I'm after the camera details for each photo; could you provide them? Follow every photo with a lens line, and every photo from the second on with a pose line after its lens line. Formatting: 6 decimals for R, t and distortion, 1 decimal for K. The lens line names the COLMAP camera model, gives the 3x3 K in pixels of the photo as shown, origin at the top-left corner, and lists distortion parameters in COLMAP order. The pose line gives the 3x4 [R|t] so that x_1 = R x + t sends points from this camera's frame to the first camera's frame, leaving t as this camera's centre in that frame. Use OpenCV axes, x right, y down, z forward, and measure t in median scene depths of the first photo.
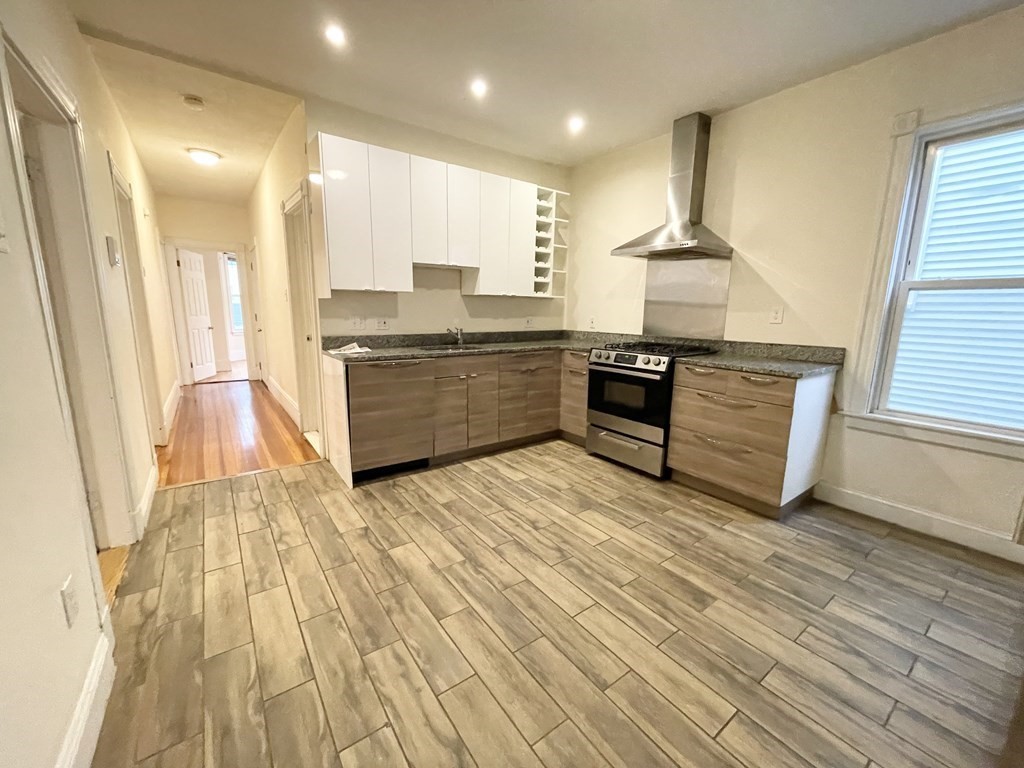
lens RADIAL K [[419.4, 0, 514.1], [0, 419.4, 386.9], [0, 0, 1]] dist [-0.002713, -0.001089]
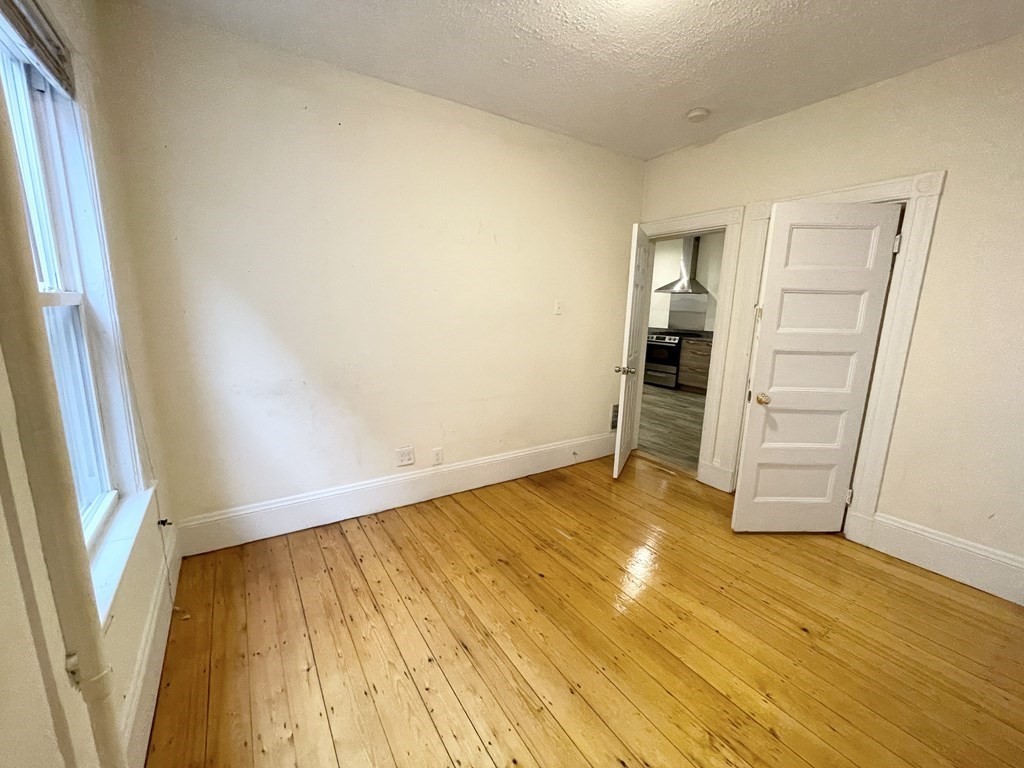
lens RADIAL K [[419.4, 0, 508.7], [0, 419.4, 384.5], [0, 0, 1]] dist [-0.002713, -0.001089]
pose [[0.998255, 0.018306, -0.056143, -0.460295], [-0.017775, 0.999793, 0.009944, 0.188668], [0.056314, -0.008929, 0.998373, -1.433175]]
